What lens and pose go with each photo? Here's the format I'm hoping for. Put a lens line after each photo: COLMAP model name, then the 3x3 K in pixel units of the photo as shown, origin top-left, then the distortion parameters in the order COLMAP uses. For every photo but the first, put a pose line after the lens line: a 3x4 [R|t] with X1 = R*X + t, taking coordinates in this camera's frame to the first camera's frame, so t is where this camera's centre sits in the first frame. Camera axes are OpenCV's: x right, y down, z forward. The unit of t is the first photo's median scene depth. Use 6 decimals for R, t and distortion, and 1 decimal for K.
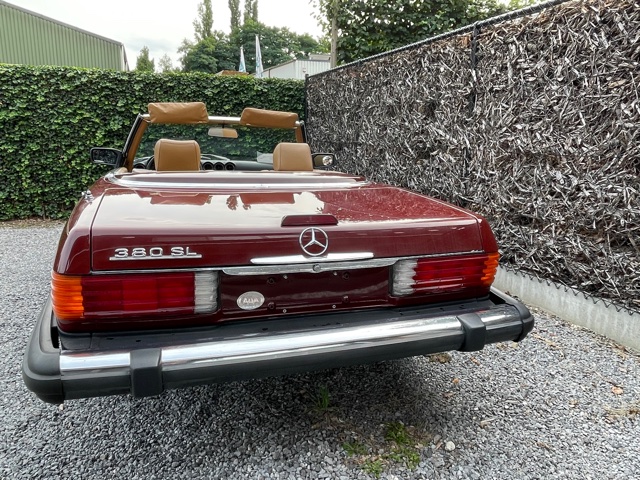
lens RADIAL K [[489.7, 0, 321.4], [0, 489.7, 240.3], [0, 0, 1]] dist [0.004081, -0.025070]
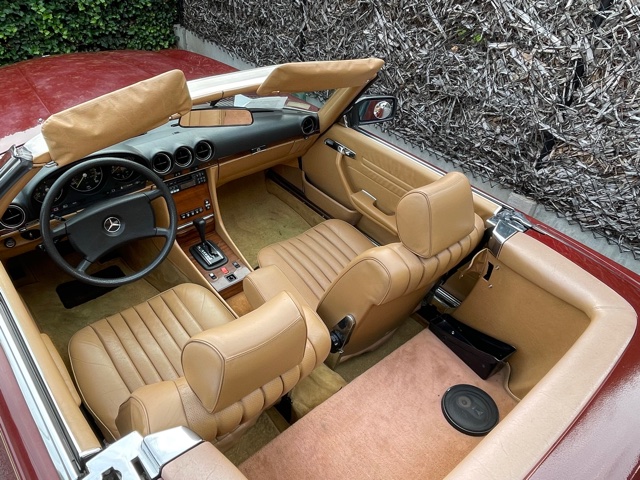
lens RADIAL K [[489.7, 0, 321.6], [0, 489.7, 238.3], [0, 0, 1]] dist [0.004081, -0.025070]
pose [[0.925548, -0.210544, 0.314694, -0.305995], [0.038034, 0.878634, 0.475979, -0.367294], [-0.376716, -0.428573, 0.821225, 0.647659]]
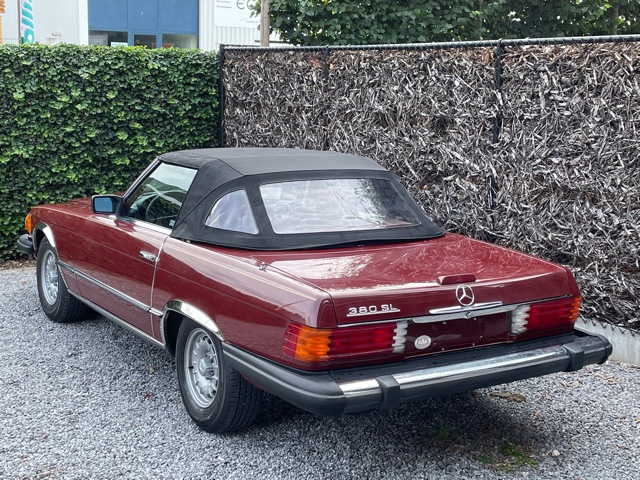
lens RADIAL K [[958.8, 0, 319.2], [0, 958.8, 240.2], [0, 0, 1]] dist [0.069714, 0.000000]
pose [[0.971828, -0.039164, 0.232414, -0.510349], [0.047734, 0.998368, -0.031365, -0.043115], [-0.230806, 0.041575, 0.972111, -0.747322]]
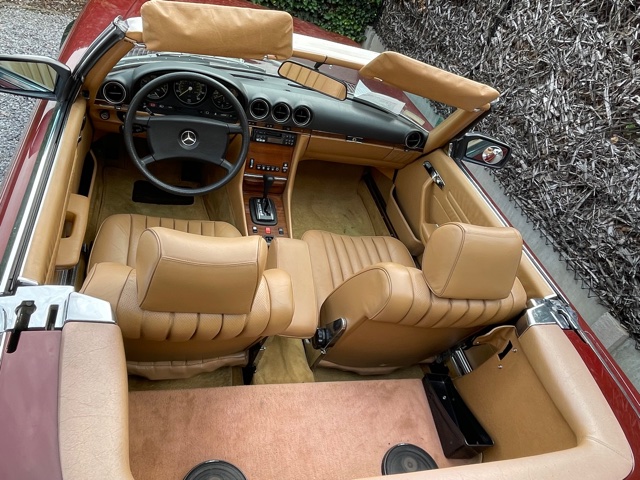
lens RADIAL K [[489.7, 0, 319.9], [0, 489.7, 238.9], [0, 0, 1]] dist [0.004081, -0.025070]
pose [[0.964028, 0.251518, 0.085954, -0.221460], [-0.262579, 0.850994, 0.454820, -0.335312], [0.041249, -0.461029, 0.886426, 0.627172]]
